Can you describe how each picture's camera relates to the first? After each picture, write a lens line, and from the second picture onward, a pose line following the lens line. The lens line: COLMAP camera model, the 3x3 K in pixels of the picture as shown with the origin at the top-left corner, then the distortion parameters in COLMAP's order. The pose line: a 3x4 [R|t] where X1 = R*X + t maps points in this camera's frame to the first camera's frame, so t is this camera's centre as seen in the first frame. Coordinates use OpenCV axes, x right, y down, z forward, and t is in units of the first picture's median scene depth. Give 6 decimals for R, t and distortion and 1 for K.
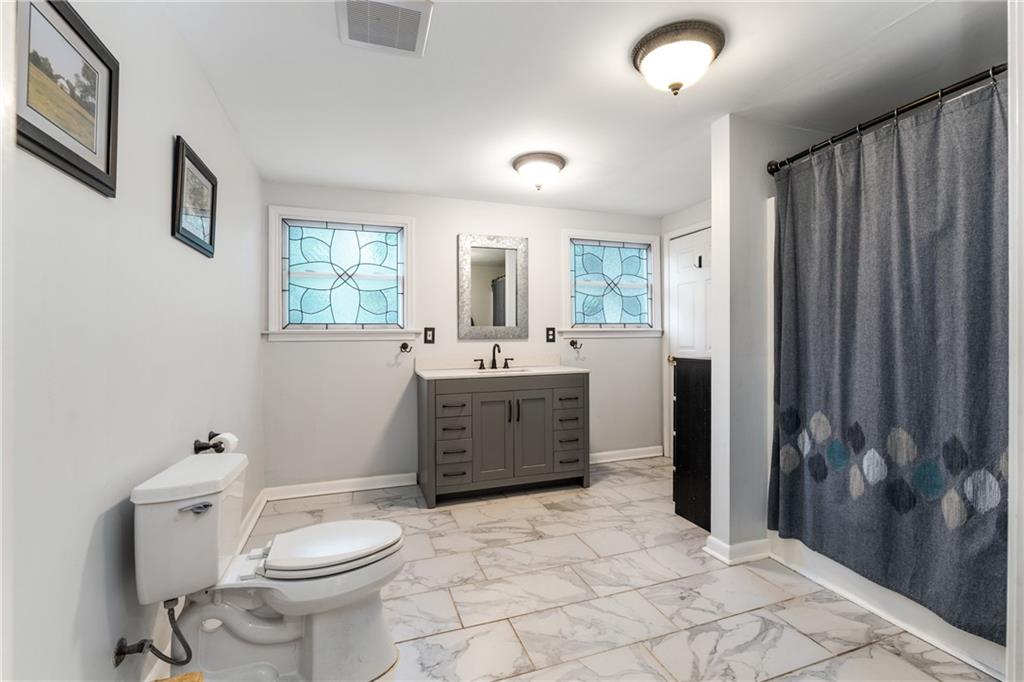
lens RADIAL K [[459.6, 0, 508.5], [0, 459.6, 356.7], [0, 0, 1]] dist [-0.004005, -0.000108]
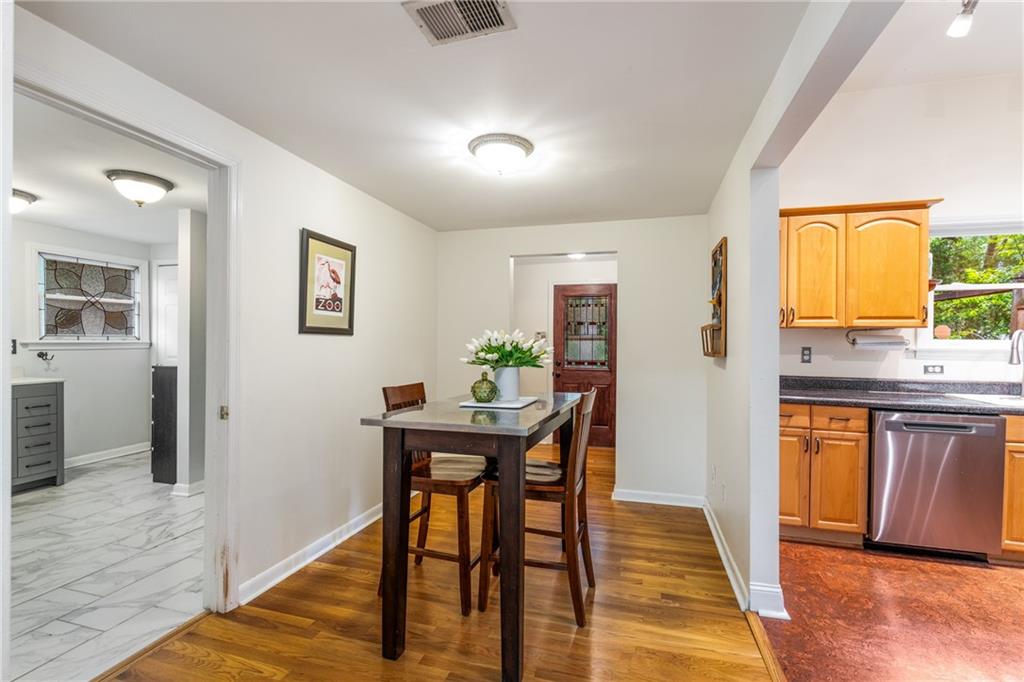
lens RADIAL K [[450.3, 0, 512.0], [0, 450.3, 341.0], [0, 0, 1]] dist [-0.001962, 0.000302]
pose [[0.570706, 0.010474, 0.821087, -0.103556], [0.025348, 0.999217, -0.030365, -0.003714], [-0.820763, 0.038142, 0.569994, -0.531825]]
